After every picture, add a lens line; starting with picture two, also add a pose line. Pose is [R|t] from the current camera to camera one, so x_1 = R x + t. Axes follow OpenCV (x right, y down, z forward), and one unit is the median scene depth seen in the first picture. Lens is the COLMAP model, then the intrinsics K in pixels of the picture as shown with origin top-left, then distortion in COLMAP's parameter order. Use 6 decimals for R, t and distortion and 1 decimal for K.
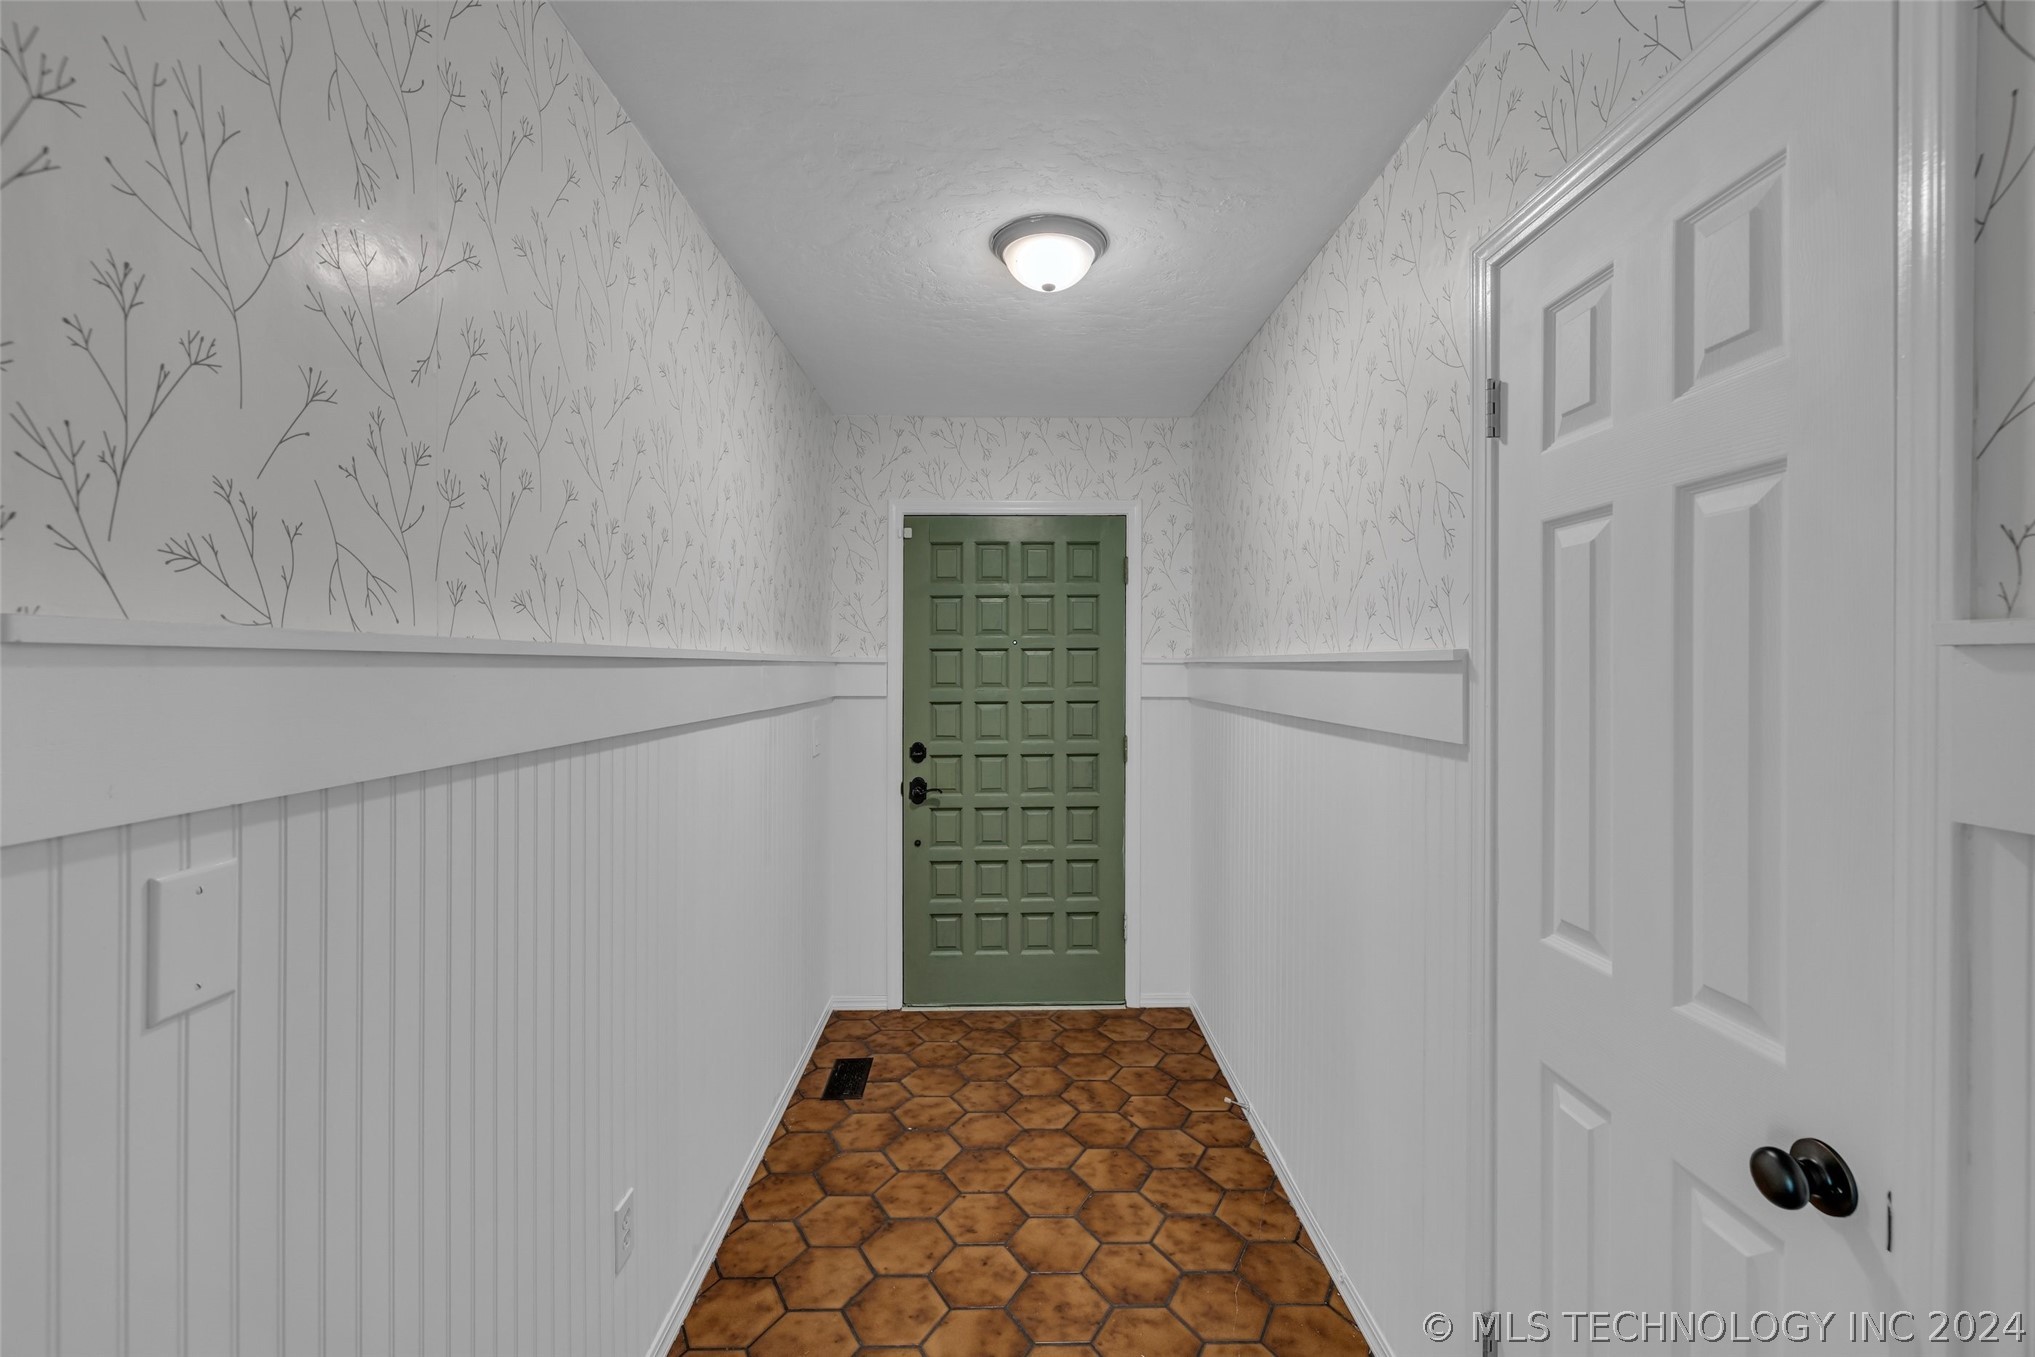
lens RADIAL K [[862.8, 0, 1015.6], [0, 862.8, 666.6], [0, 0, 1]] dist [0.000004, -0.000174]
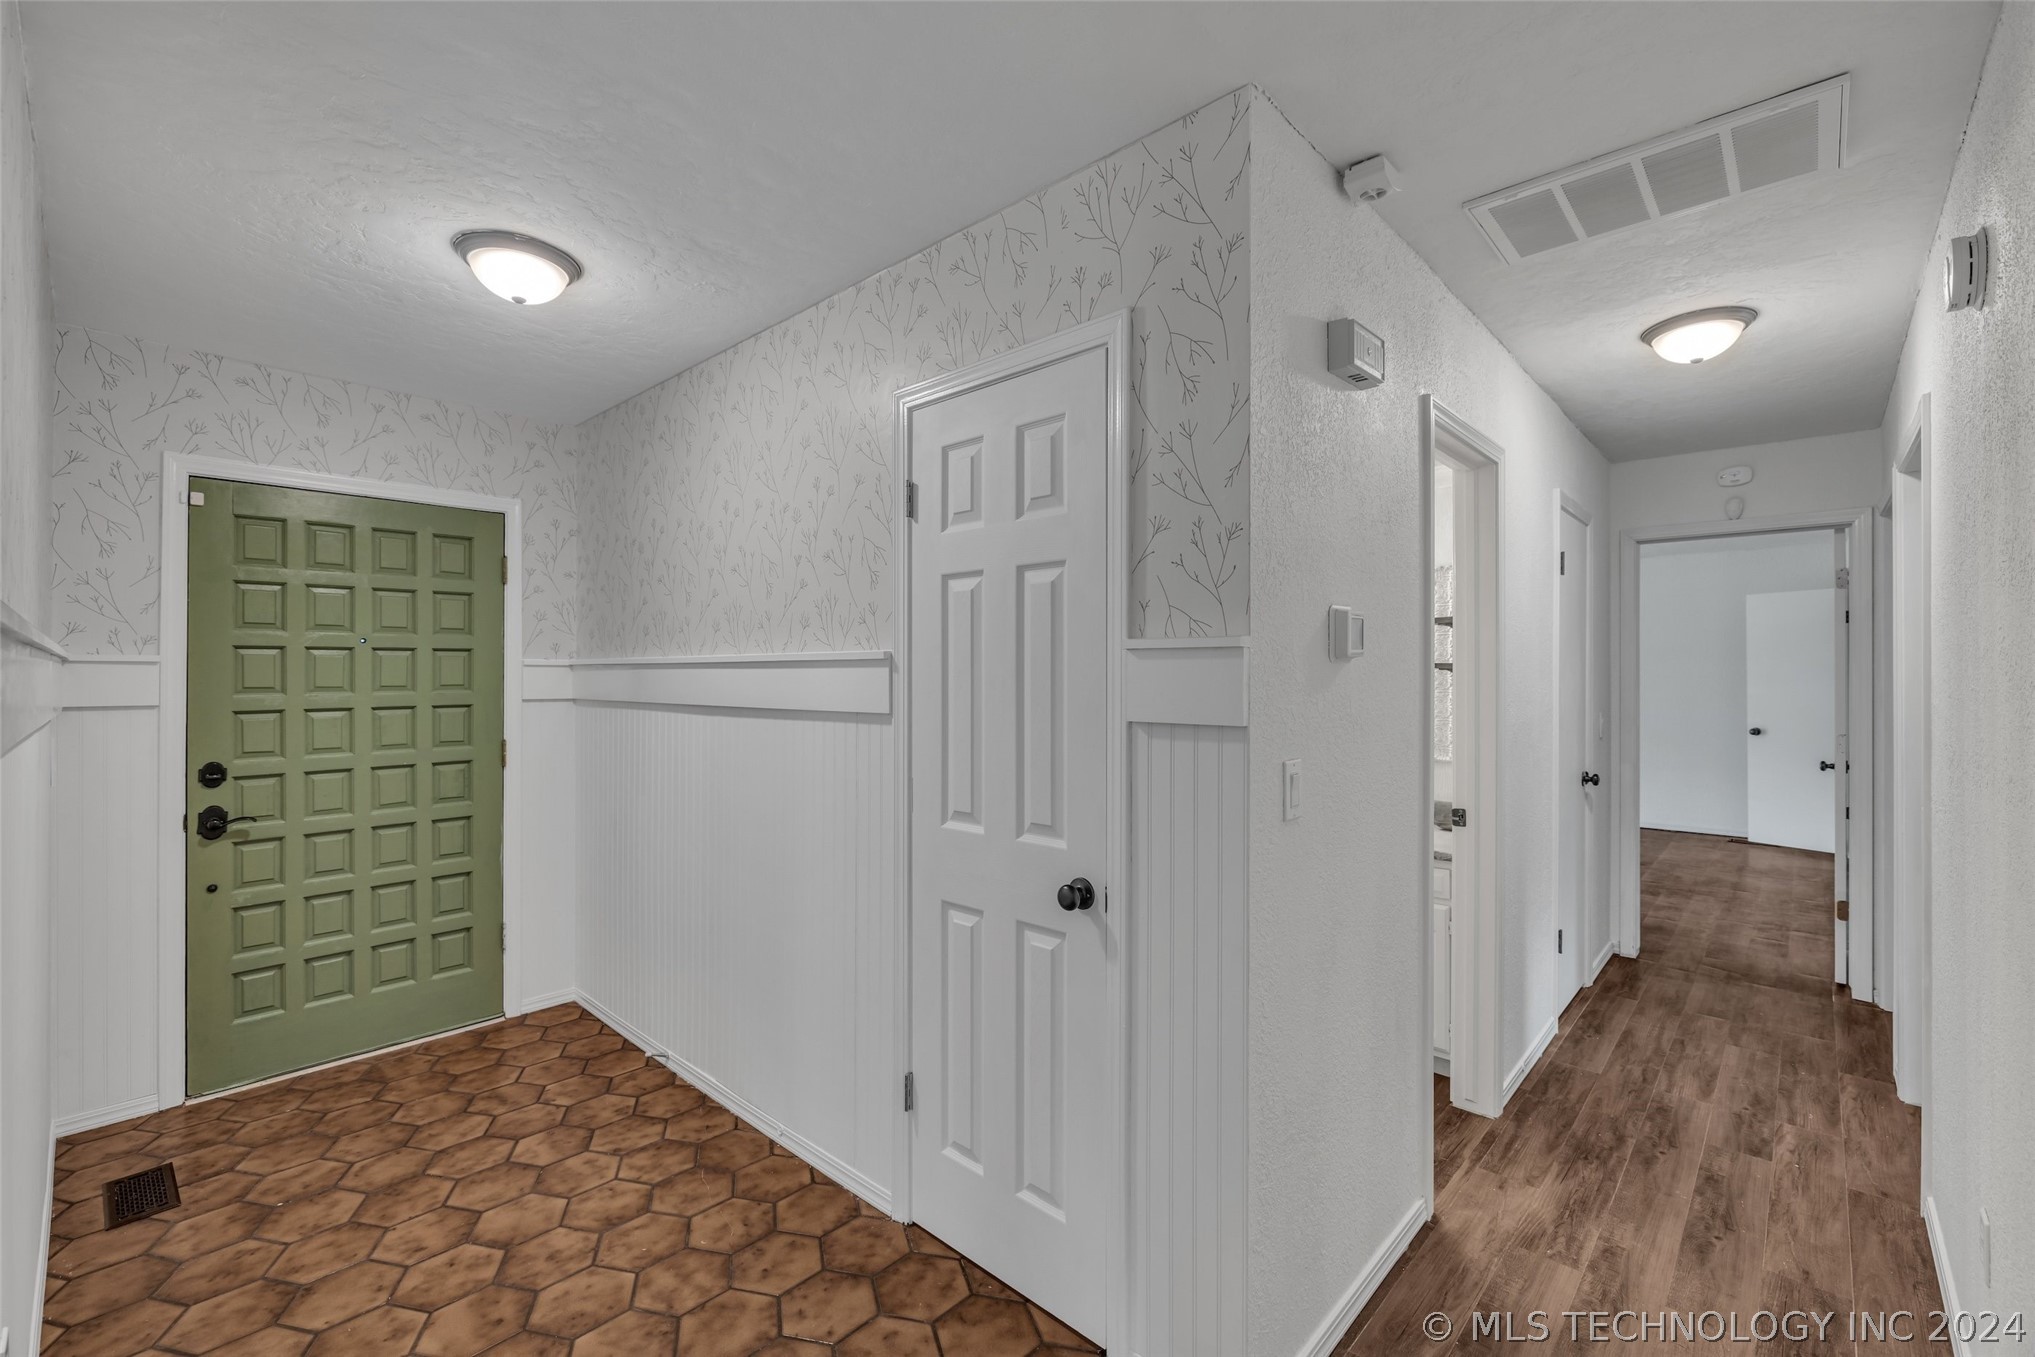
lens RADIAL K [[866.4, 0, 1017.5], [0, 866.4, 678.5], [0, 0, 1]] dist [-0.002330, -0.000392]
pose [[0.688833, -0.003194, 0.724913, -0.264796], [0.002630, 0.999995, 0.001907, 0.015472], [-0.724915, 0.000593, 0.688838, -0.135573]]
